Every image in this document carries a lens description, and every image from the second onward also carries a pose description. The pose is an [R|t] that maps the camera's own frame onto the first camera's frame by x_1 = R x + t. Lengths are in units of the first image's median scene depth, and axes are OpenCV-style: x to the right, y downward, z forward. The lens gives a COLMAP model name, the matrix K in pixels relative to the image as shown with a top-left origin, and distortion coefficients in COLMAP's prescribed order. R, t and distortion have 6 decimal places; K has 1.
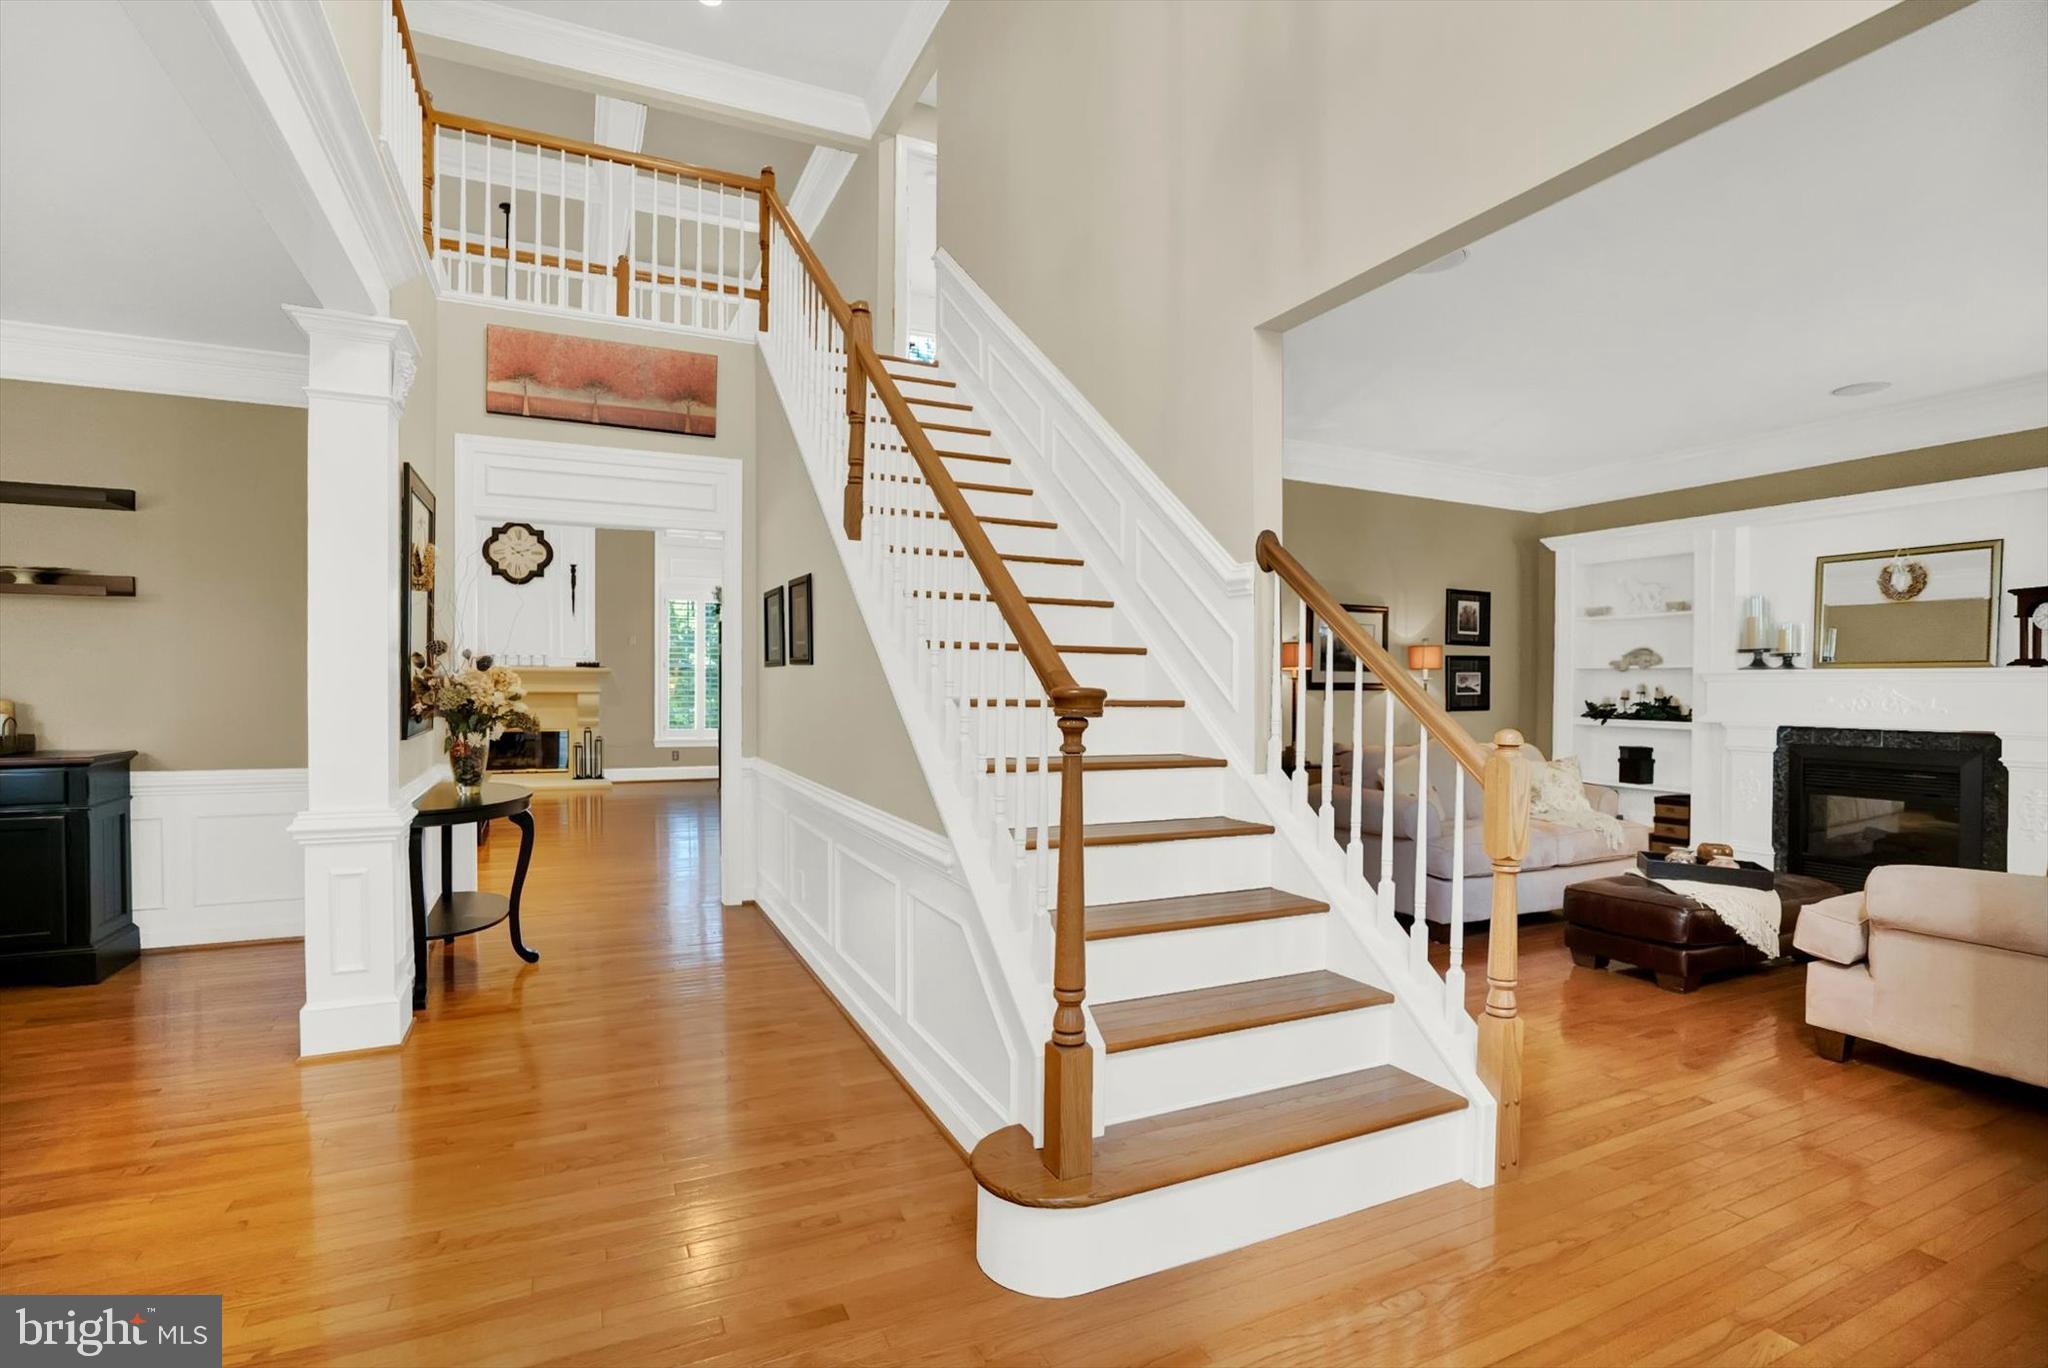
lens RADIAL K [[990.8, 0, 1037.6], [0, 990.8, 707.7], [0, 0, 1]] dist [-0.014390, 0.003115]
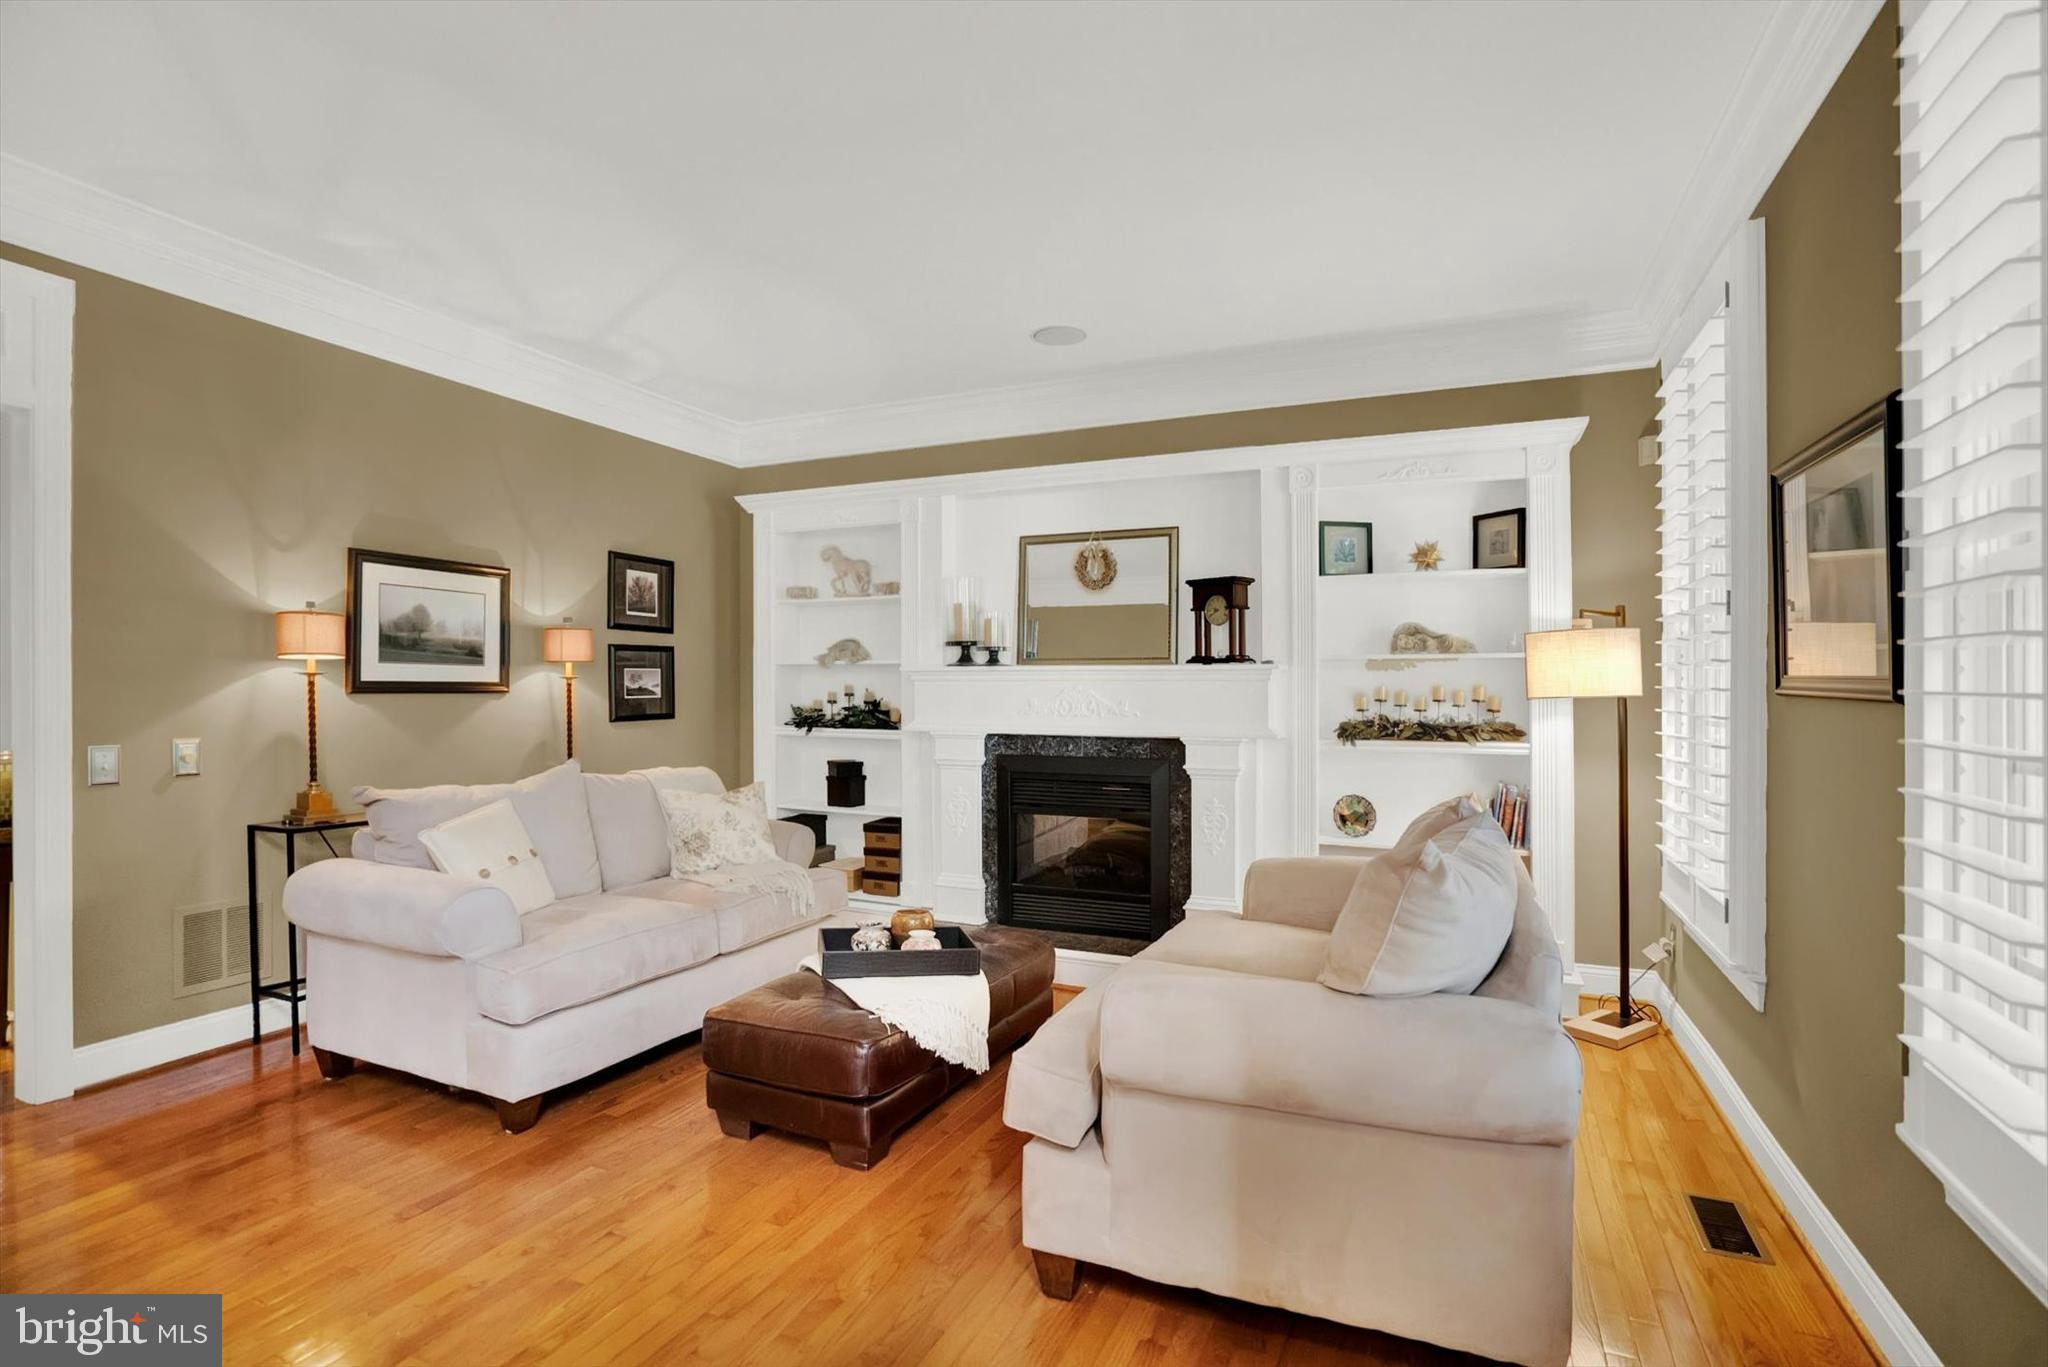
lens RADIAL K [[990.8, 0, 1027.1], [0, 990.8, 687.4], [0, 0, 1]] dist [-0.014390, 0.003115]
pose [[0.777787, -0.003961, 0.628516, 0.235027], [0.016502, 0.999764, -0.014120, -0.007665], [-0.628312, 0.021354, 0.777669, 0.301617]]
